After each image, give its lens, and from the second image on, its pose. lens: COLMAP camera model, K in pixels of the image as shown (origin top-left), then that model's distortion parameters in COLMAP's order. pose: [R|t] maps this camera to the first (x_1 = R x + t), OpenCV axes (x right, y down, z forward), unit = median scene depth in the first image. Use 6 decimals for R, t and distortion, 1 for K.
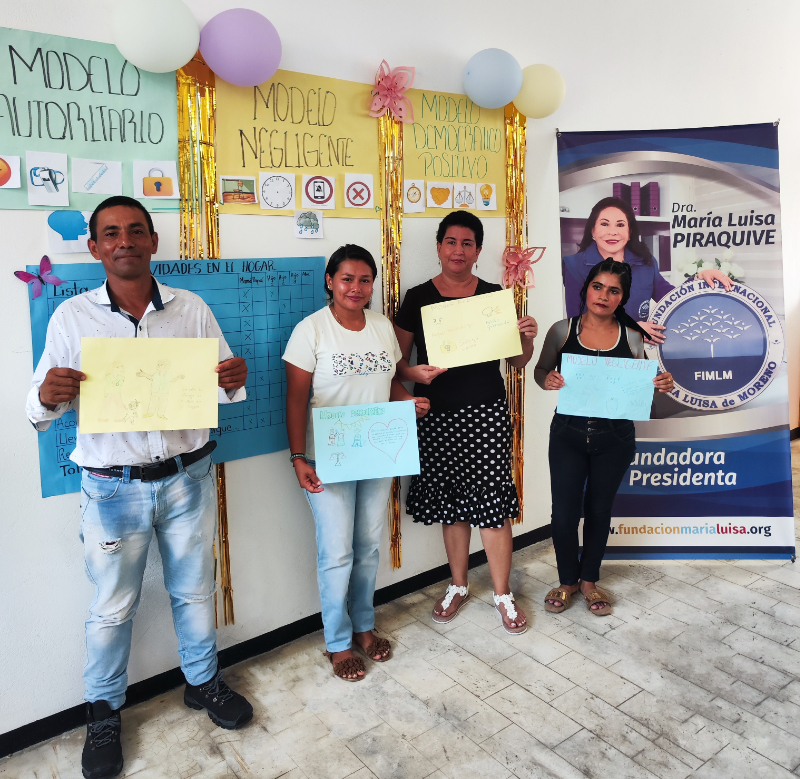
lens RADIAL K [[808.1, 0, 398.7], [0, 808.1, 386.0], [0, 0, 1]] dist [0.018077, 0.000000]
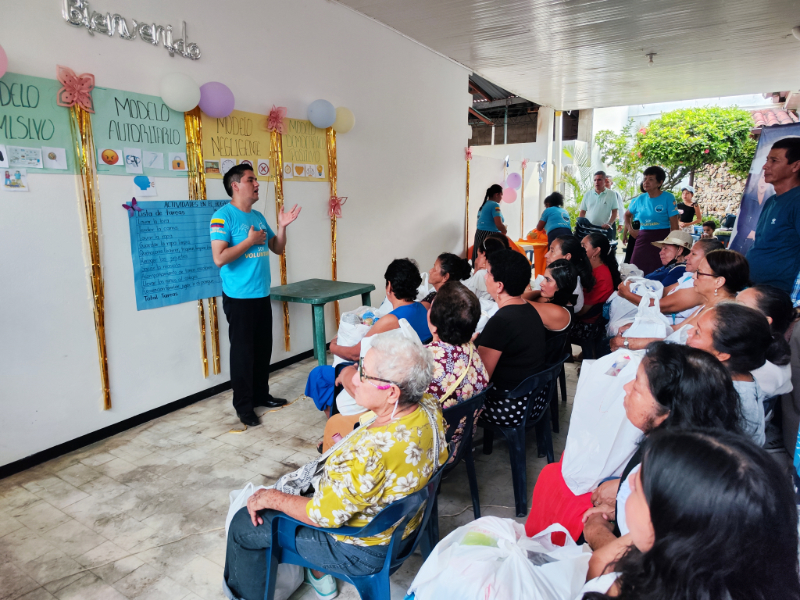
lens RADIAL K [[612.0, 0, 401.4], [0, 612.0, 302.5], [0, 0, 1]] dist [0.008558, 0.003679]
pose [[0.943790, -0.038167, 0.328334, -0.257571], [0.037116, 0.999266, 0.009470, 0.102287], [-0.328455, 0.003249, 0.944514, -0.606724]]
